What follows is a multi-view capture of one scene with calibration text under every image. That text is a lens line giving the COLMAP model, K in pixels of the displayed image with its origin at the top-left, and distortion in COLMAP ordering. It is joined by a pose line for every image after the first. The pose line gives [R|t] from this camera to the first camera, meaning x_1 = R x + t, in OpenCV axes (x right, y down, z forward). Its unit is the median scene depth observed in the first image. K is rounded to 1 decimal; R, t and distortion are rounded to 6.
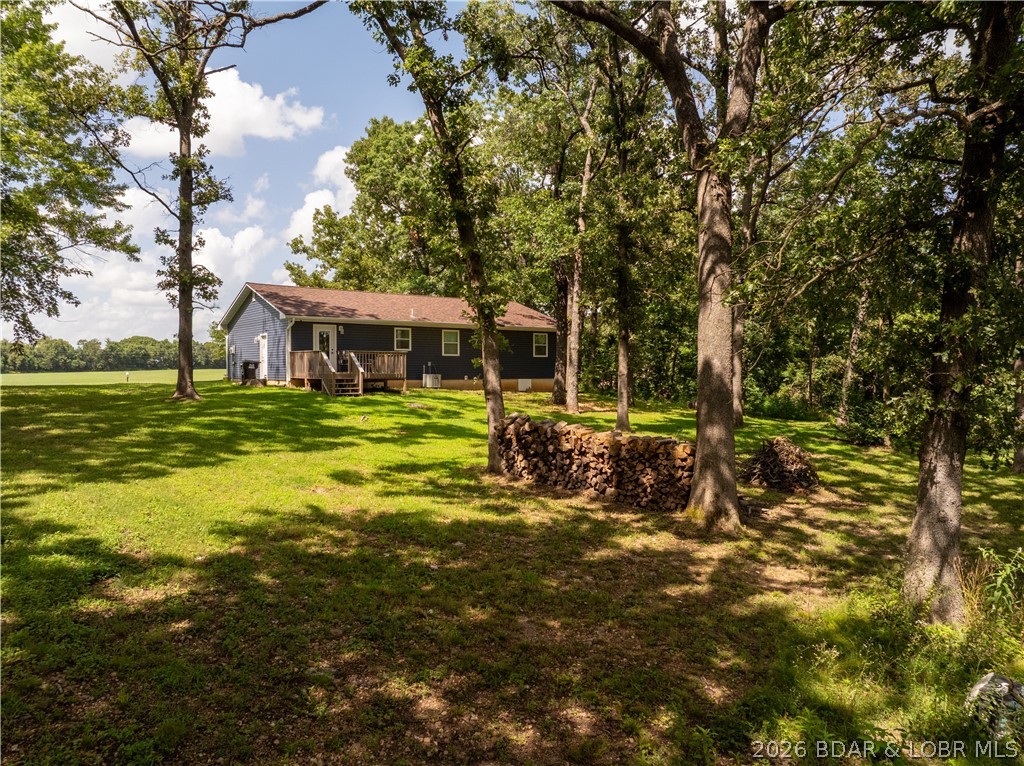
lens RADIAL K [[742.3, 0, 512.0], [0, 742.3, 383.0], [0, 0, 1]] dist [-0.011497, -0.003804]
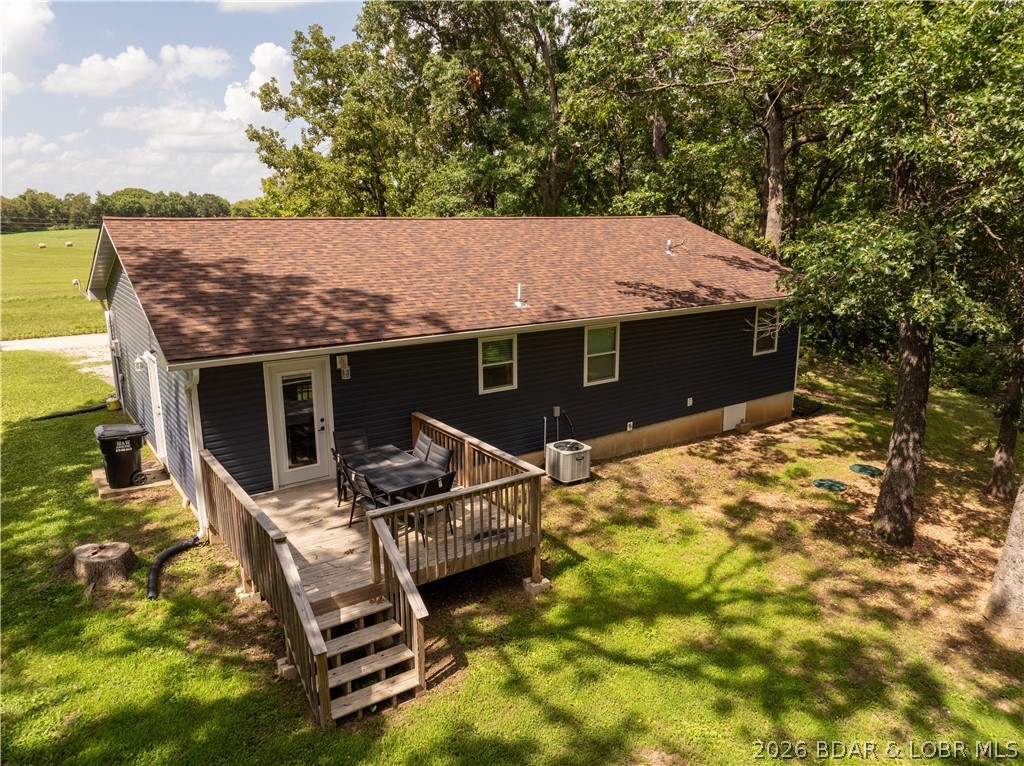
lens RADIAL K [[742.3, 0, 512.0], [0, 742.3, 383.0], [0, 0, 1]] dist [-0.011497, -0.003804]
pose [[0.999820, -0.000518, -0.018954, -0.147974], [0.004390, 0.978791, 0.204814, -0.147874], [0.018446, -0.204860, 0.978617, 0.677943]]
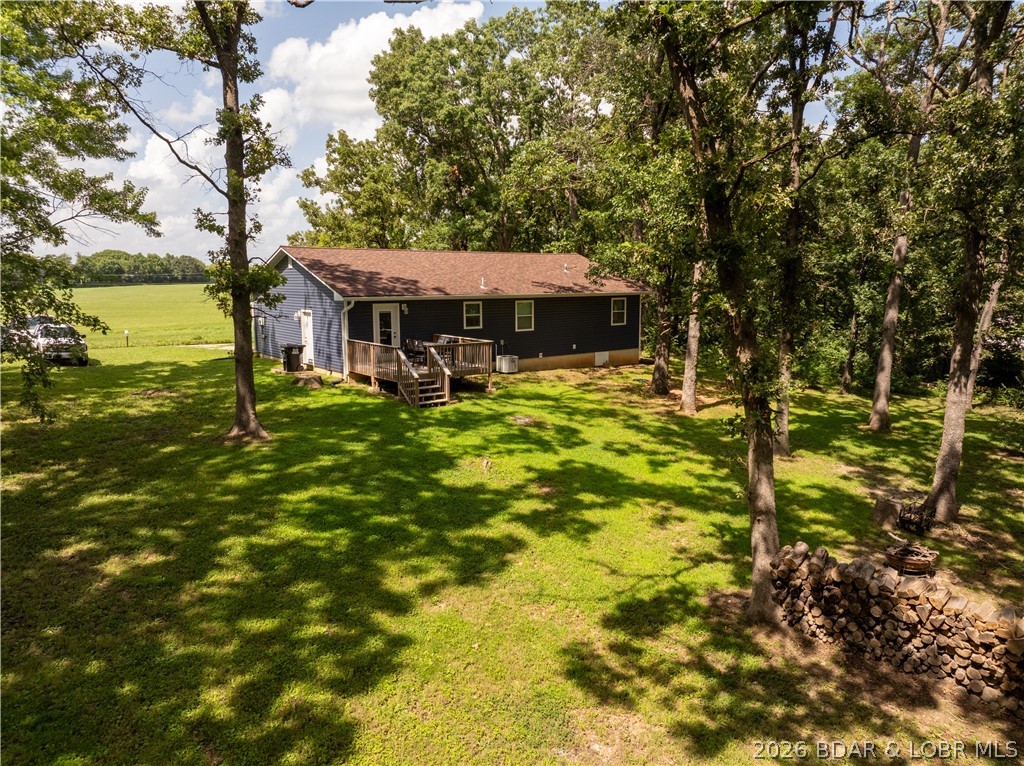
lens RADIAL K [[737.0, 0, 519.3], [0, 737.0, 386.4], [0, 0, 1]] dist [-0.007306, -0.006580]
pose [[0.999301, -0.008192, 0.036478, -0.139680], [0.003459, 0.991771, 0.127977, -0.095371], [-0.037227, -0.127761, 0.991106, 0.175694]]
